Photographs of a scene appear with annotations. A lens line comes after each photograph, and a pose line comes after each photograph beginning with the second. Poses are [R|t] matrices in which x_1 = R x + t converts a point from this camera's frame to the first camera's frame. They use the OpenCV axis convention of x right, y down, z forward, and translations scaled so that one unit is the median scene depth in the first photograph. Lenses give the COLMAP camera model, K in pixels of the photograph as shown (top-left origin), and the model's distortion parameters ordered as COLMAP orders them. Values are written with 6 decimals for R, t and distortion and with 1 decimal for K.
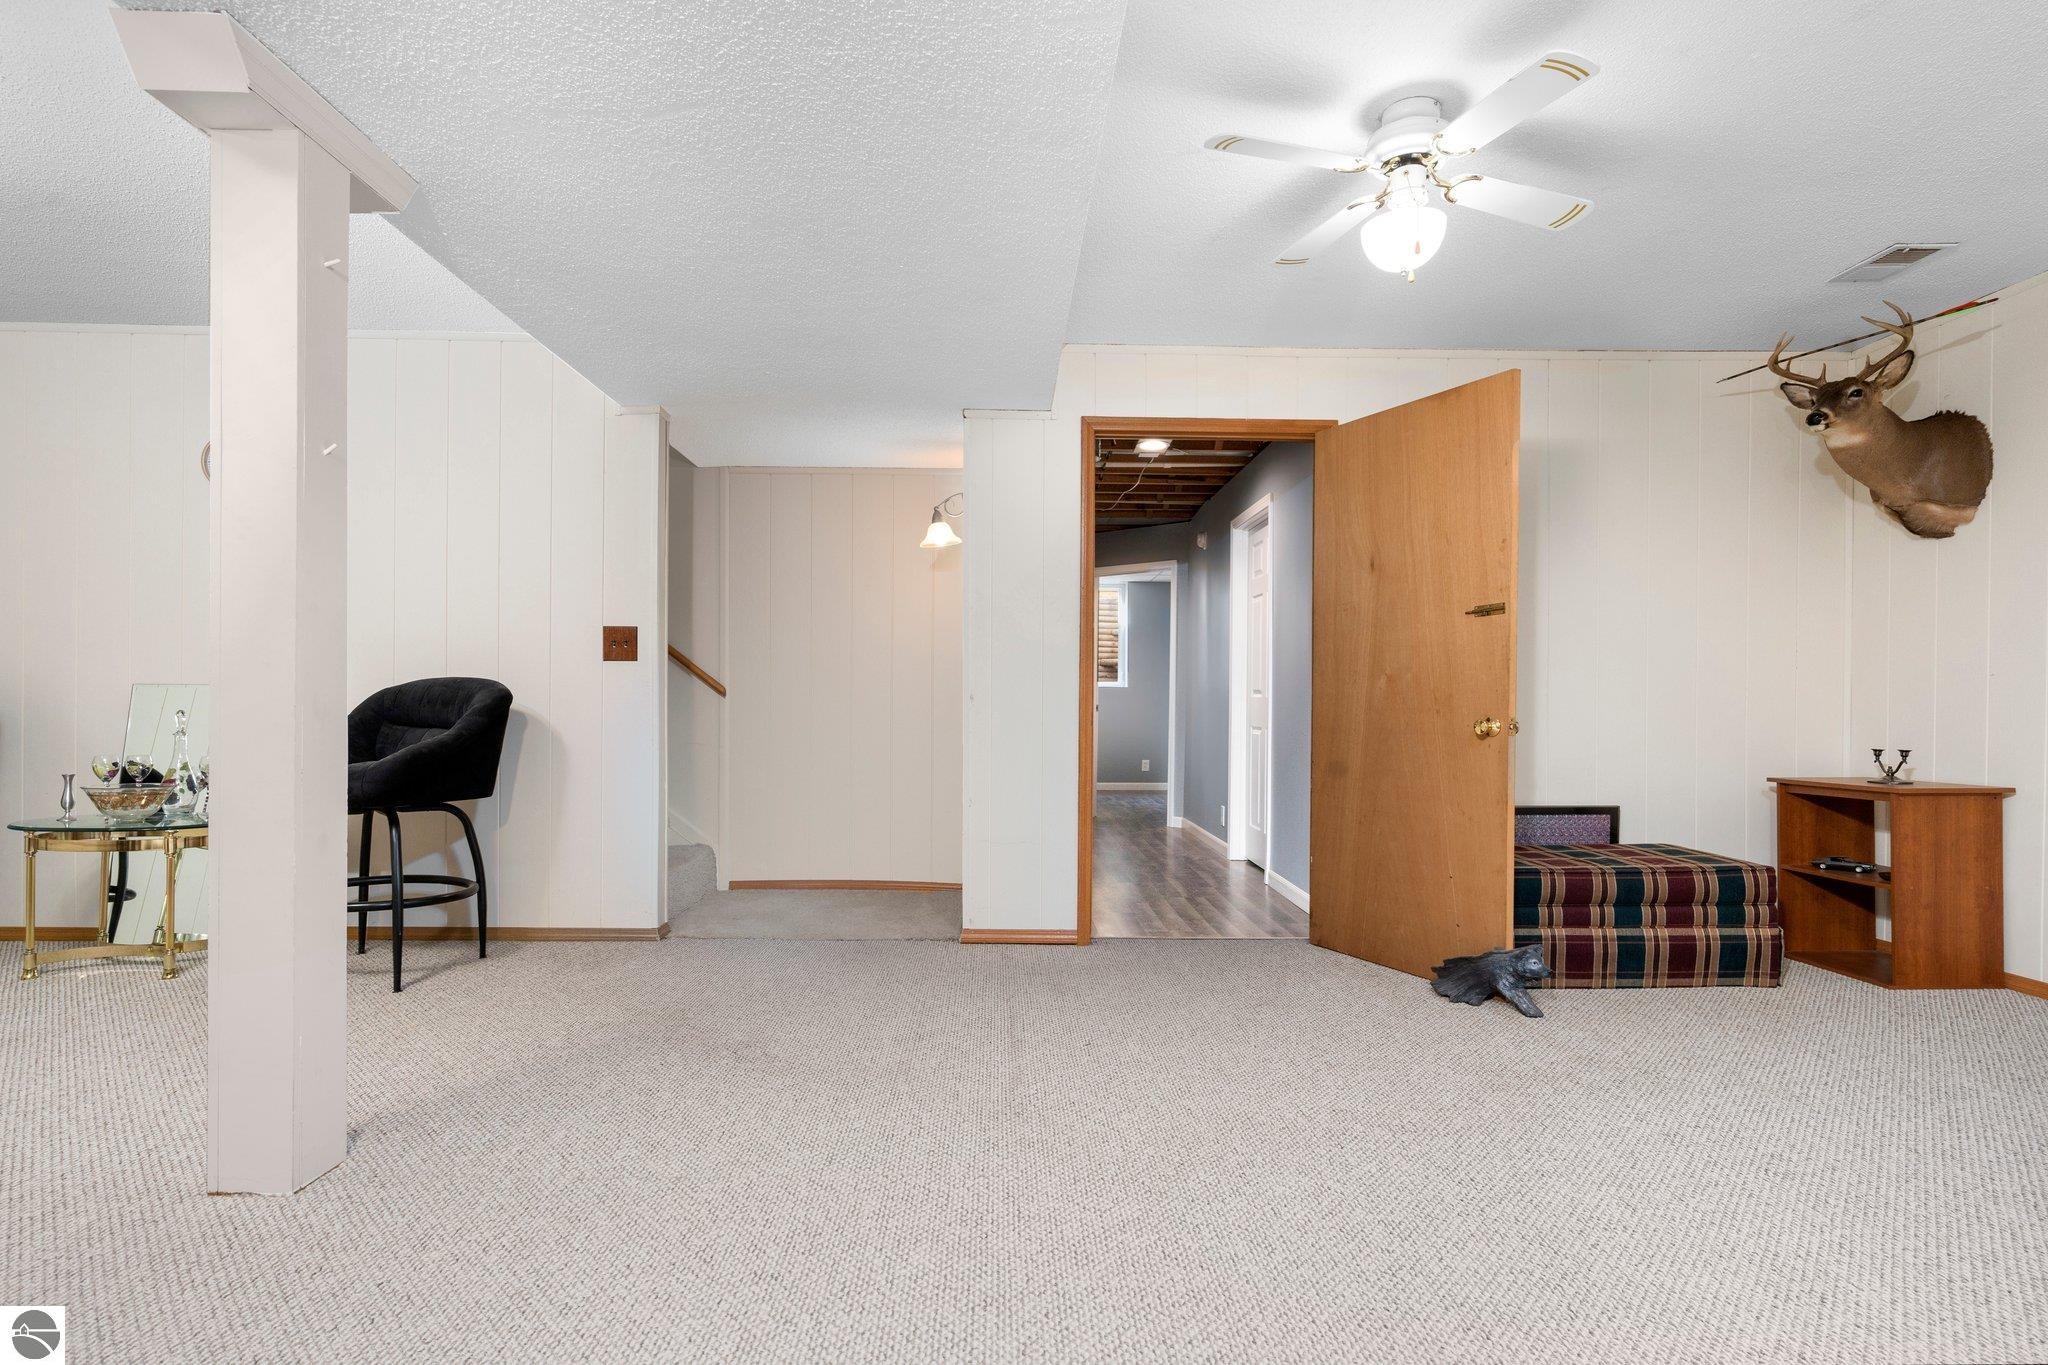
lens RADIAL K [[1044.3, 0, 1018.7], [0, 1044.3, 699.8], [0, 0, 1]] dist [0.003071, 0.001282]
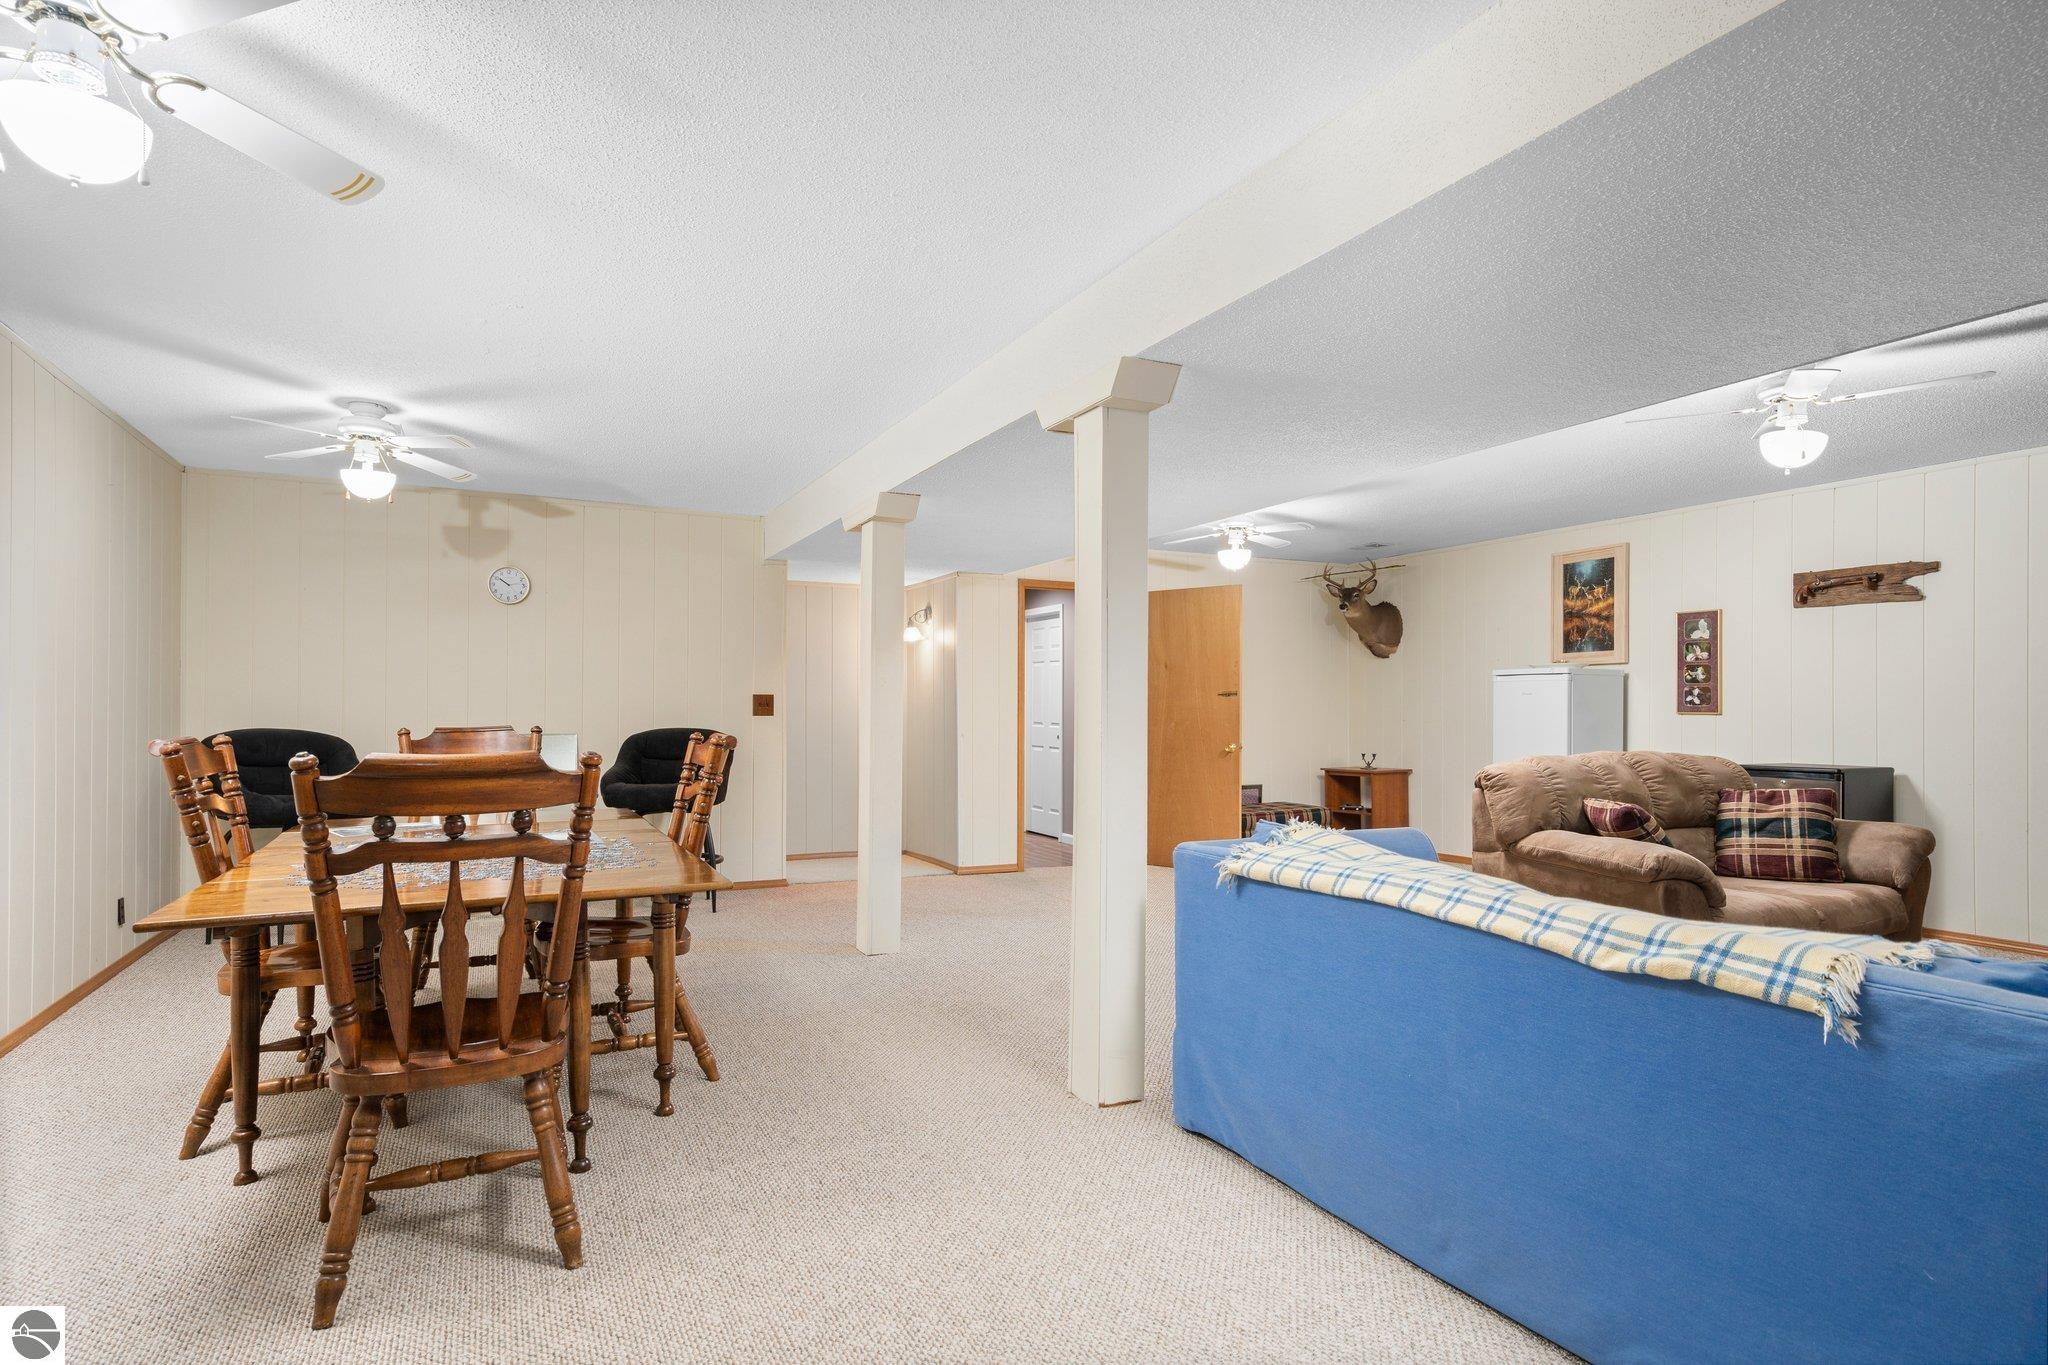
lens RADIAL K [[1044.3, 0, 1027.5], [0, 1044.3, 685.8], [0, 0, 1]] dist [0.003071, 0.001282]
pose [[0.905567, 0.005310, 0.424170, -0.757030], [0.001969, 0.999858, -0.016719, -0.060696], [-0.424199, 0.015975, 0.905428, -0.696271]]
